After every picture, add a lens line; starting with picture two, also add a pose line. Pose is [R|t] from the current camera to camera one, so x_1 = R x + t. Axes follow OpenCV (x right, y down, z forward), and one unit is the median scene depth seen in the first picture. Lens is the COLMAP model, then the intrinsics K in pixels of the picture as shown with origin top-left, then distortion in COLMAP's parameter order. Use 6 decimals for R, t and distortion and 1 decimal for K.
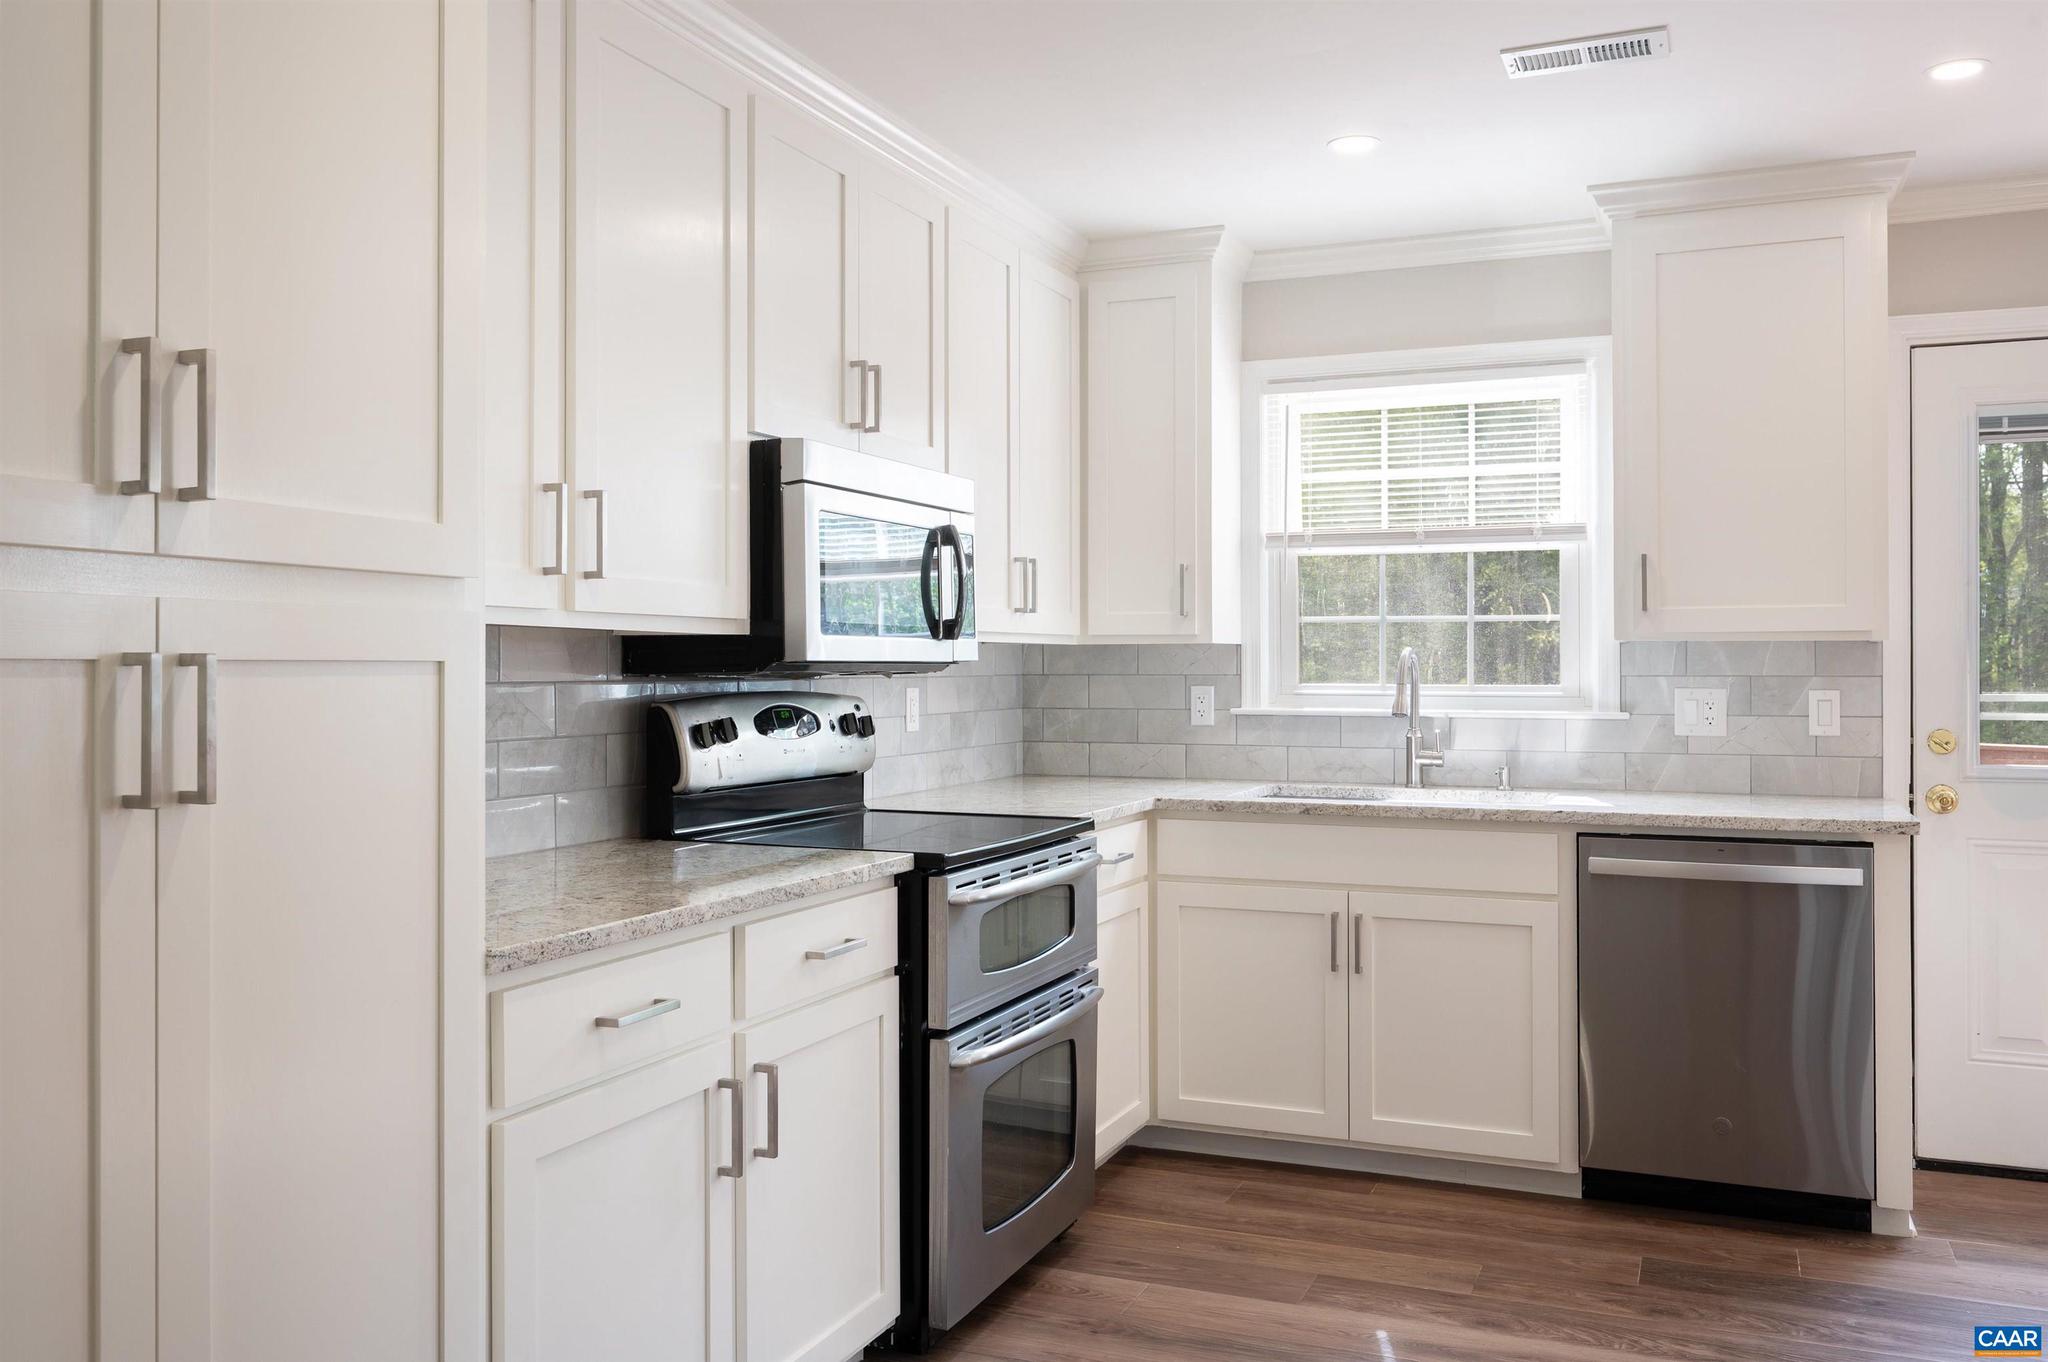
lens RADIAL K [[1661.6, 0, 1026.0], [0, 1661.6, 660.5], [0, 0, 1]] dist [0.038335, -0.009723]
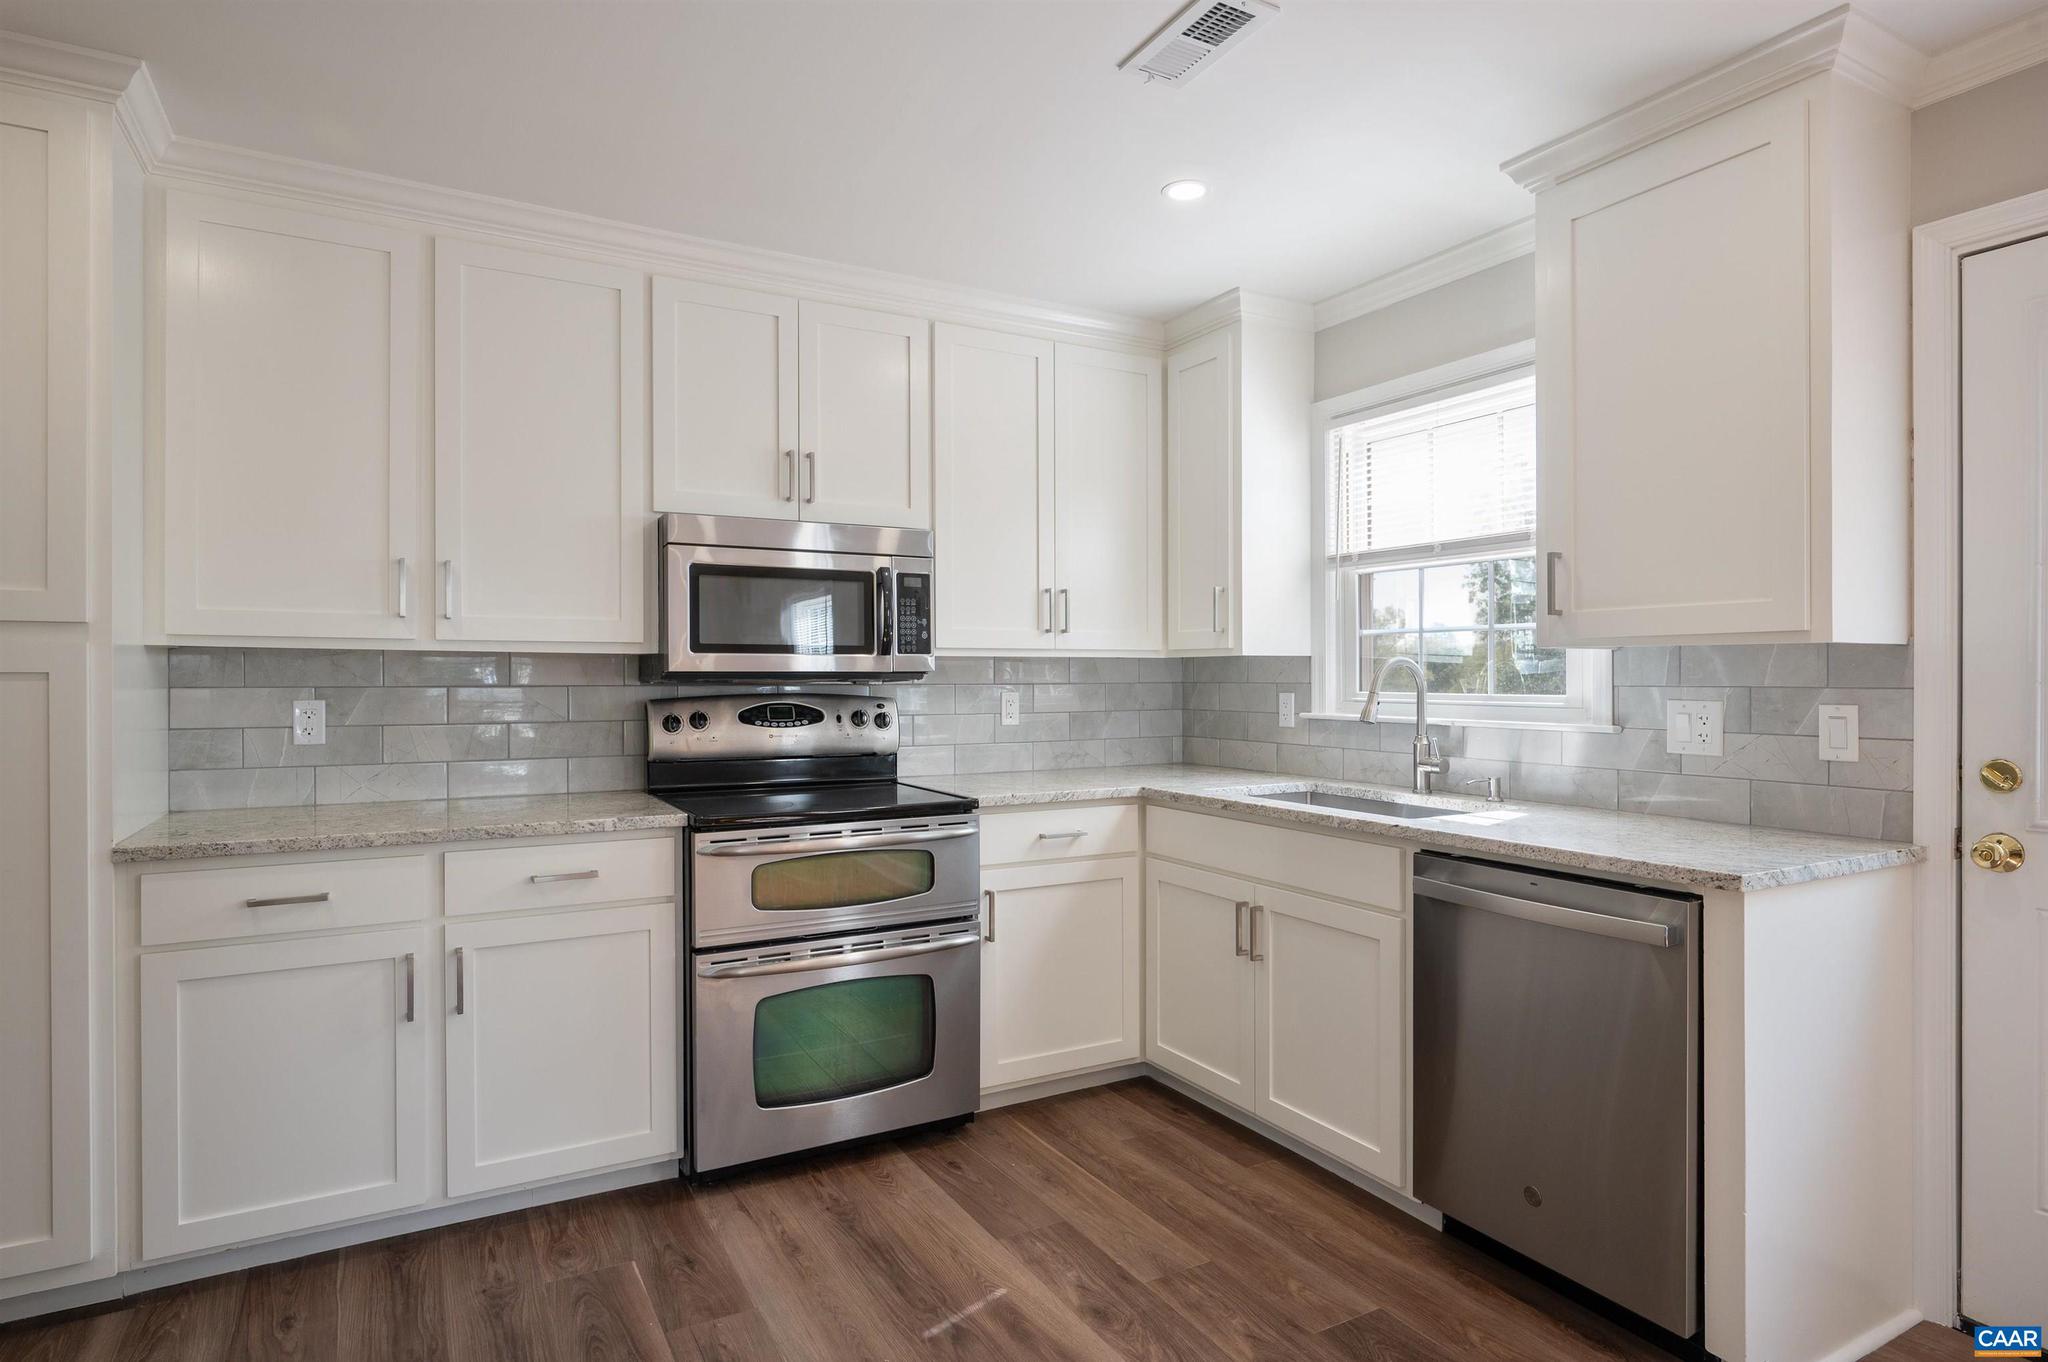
lens RADIAL K [[1111.1, 0, 1024.0], [0, 1111.1, 681.0], [0, 0, 1]] dist [0.012193, 0.000709]
pose [[0.785810, 0.003479, -0.618458, 0.515674], [0.001449, 0.999971, 0.007466, 0.001572], [0.618466, -0.006762, 0.785783, 0.339463]]
